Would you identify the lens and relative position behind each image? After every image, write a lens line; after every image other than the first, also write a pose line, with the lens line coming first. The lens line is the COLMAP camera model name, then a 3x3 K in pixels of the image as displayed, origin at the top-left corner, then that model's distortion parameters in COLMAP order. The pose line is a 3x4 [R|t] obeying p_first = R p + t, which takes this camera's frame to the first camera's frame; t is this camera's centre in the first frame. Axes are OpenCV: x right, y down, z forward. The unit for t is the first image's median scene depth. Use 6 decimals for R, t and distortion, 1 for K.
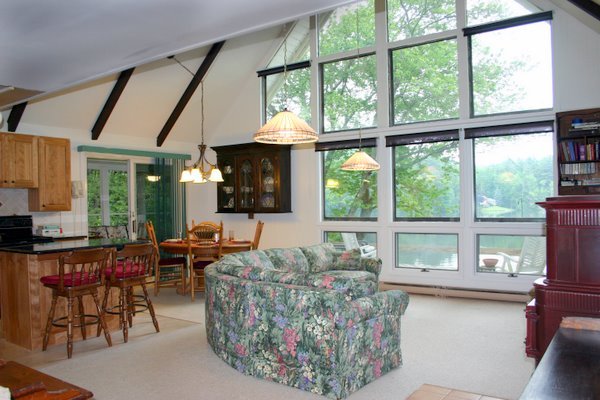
lens RADIAL K [[495.4, 0, 296.3], [0, 495.4, 206.3], [0, 0, 1]] dist [-0.144390, 0.118014]
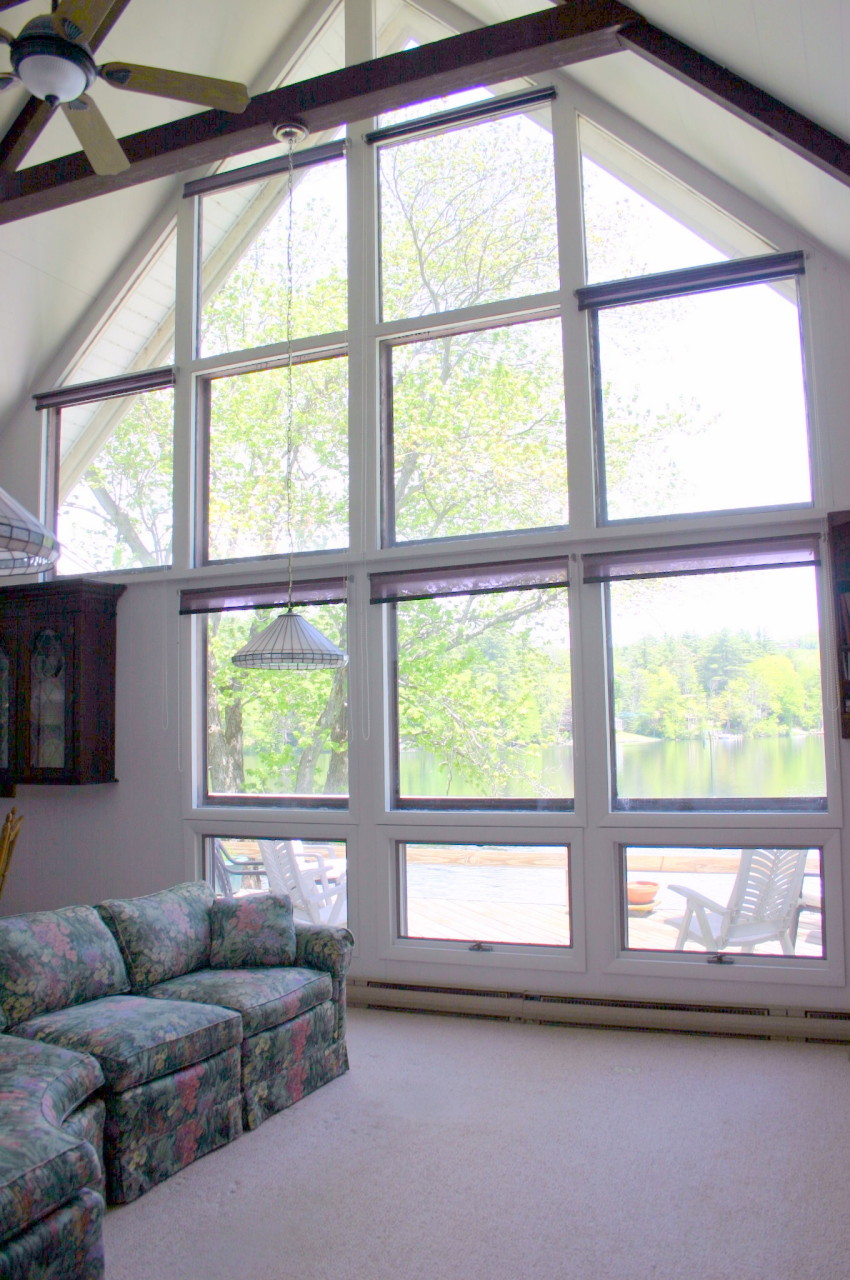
lens RADIAL K [[1056.9, 0, 425.0], [0, 1056.9, 640.0], [0, 0, 1]] dist [-0.144390, 0.118014]
pose [[0.978738, 0.014549, 0.204600, 0.071604], [0.004044, 0.995918, -0.090167, -0.025980], [-0.205077, 0.089077, 0.974684, 0.267643]]
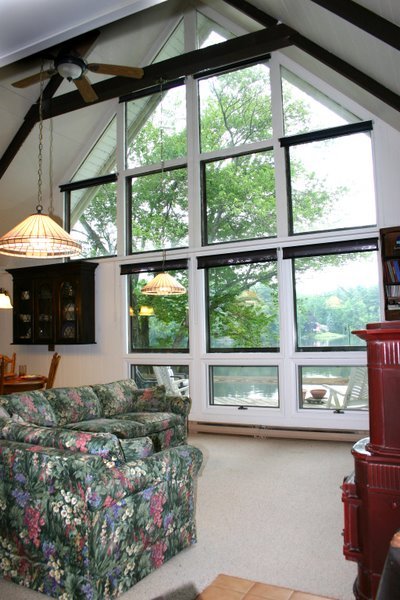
lens RADIAL K [[495.4, 0, 200.0], [0, 495.4, 300.0], [0, 0, 1]] dist [-0.144390, 0.118014]
pose [[0.990954, -0.002489, 0.134178, 0.075807], [0.011826, 0.997558, -0.068839, -0.002996], [-0.133679, 0.069804, 0.988563, 0.134694]]
